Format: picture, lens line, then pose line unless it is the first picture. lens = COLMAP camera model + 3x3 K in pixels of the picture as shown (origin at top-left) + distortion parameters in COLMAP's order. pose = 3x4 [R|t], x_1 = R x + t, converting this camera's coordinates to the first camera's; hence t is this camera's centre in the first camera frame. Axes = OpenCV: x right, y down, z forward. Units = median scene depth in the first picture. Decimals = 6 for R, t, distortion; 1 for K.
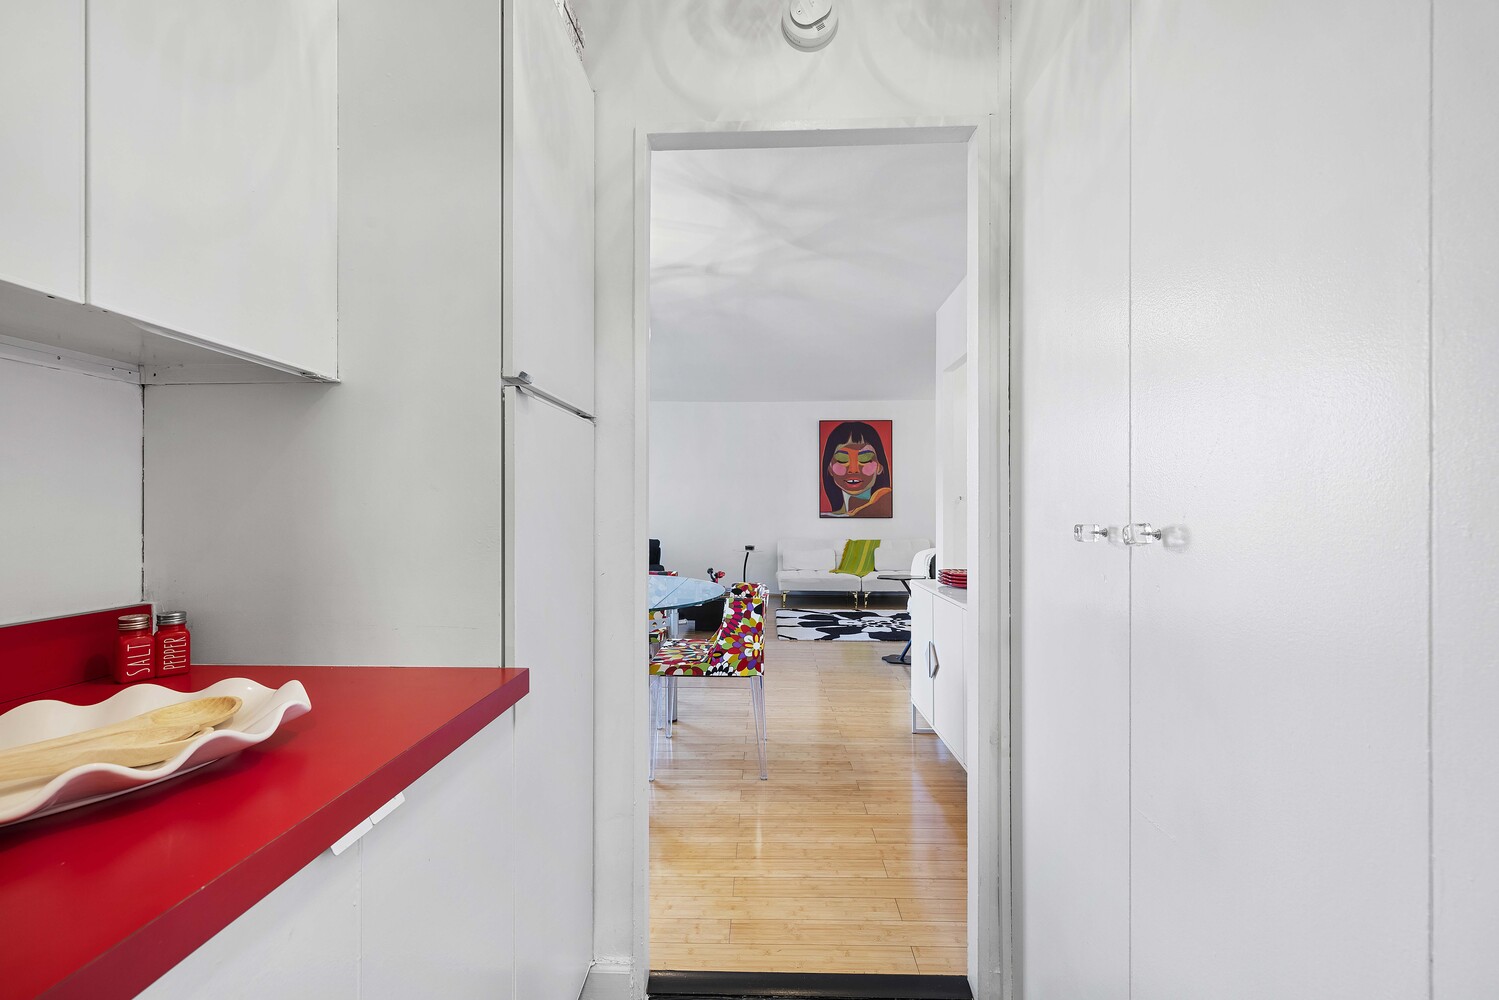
lens RADIAL K [[638.3, 0, 748.6], [0, 638.3, 502.9], [0, 0, 1]] dist [0.004278, -0.000226]
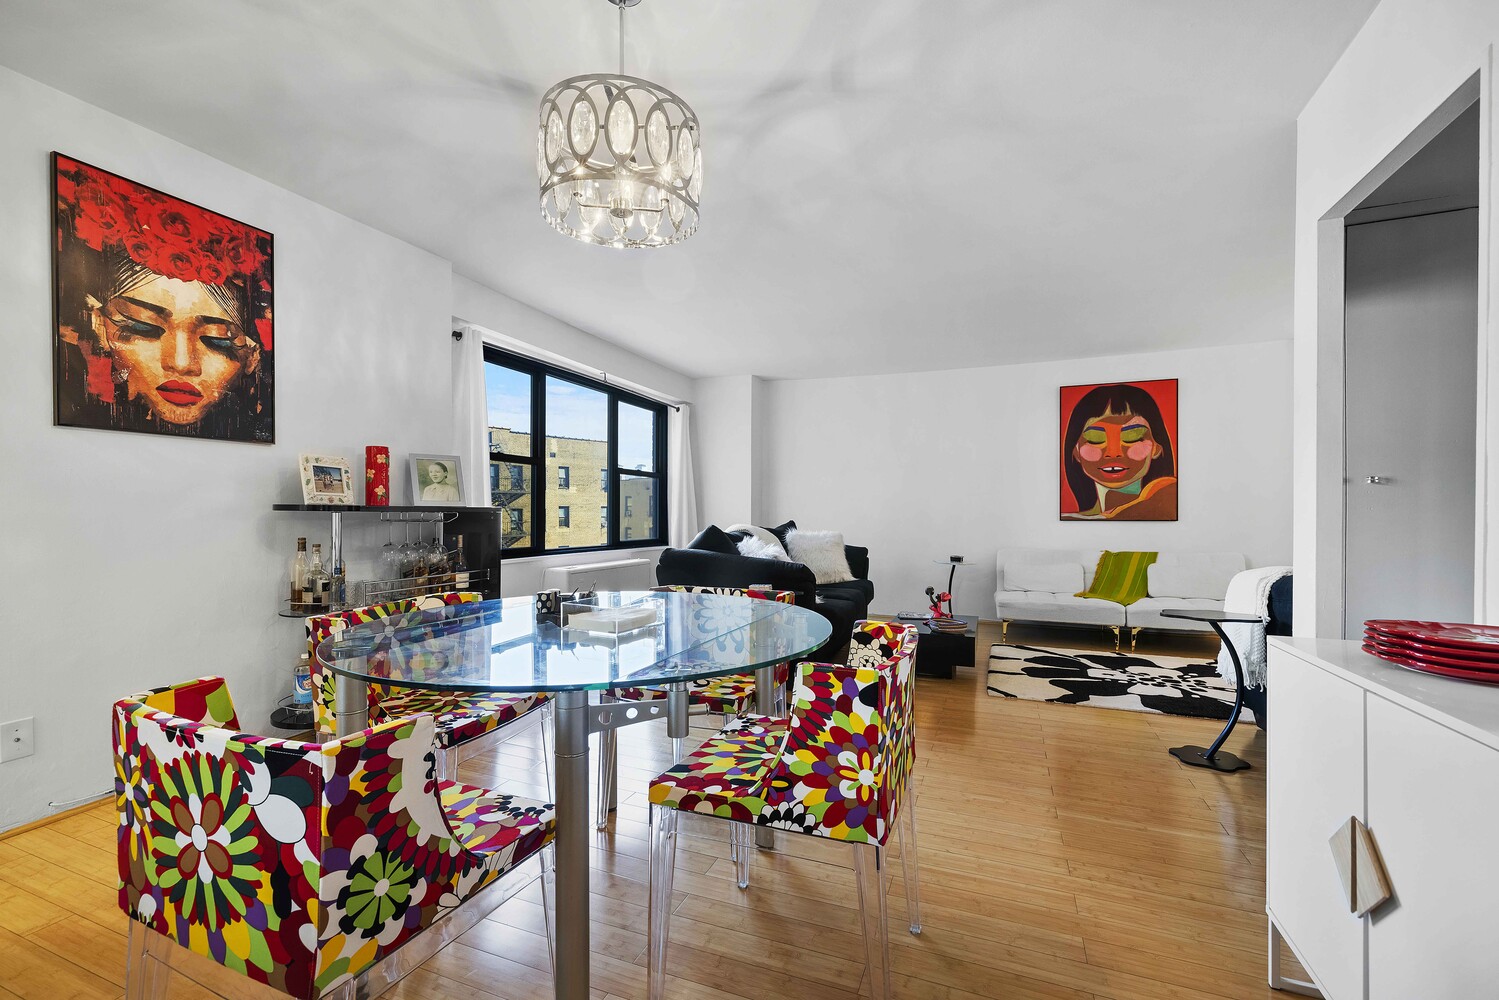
lens RADIAL K [[638.3, 0, 742.0], [0, 638.3, 518.1], [0, 0, 1]] dist [0.004278, -0.000226]
pose [[0.935400, 0.001913, -0.353585, 0.039241], [0.001105, 0.999965, 0.008333, 0.018690], [0.353589, -0.008185, 0.935365, 0.250317]]
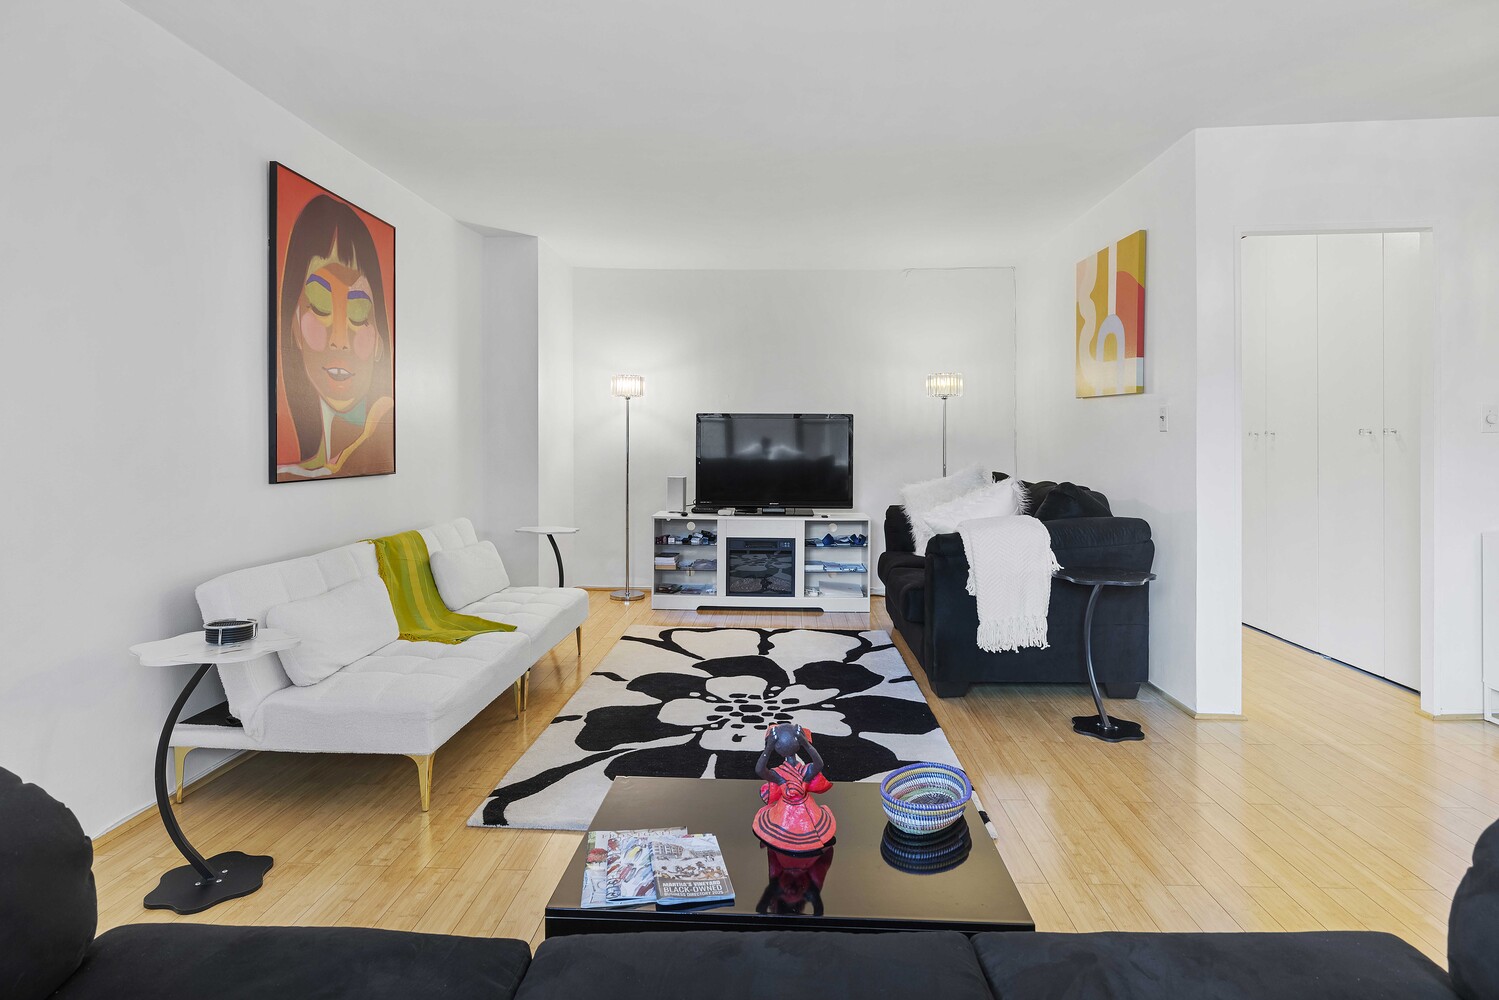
lens RADIAL K [[766.0, 0, 748.7], [0, 766.0, 449.3], [0, 0, 1]] dist [0.001242, 0.000142]
pose [[0.023672, -0.006024, 0.999702, -0.325565], [-0.004563, 0.999971, 0.006134, 0.005106], [-0.999709, -0.004707, 0.023644, 1.015949]]
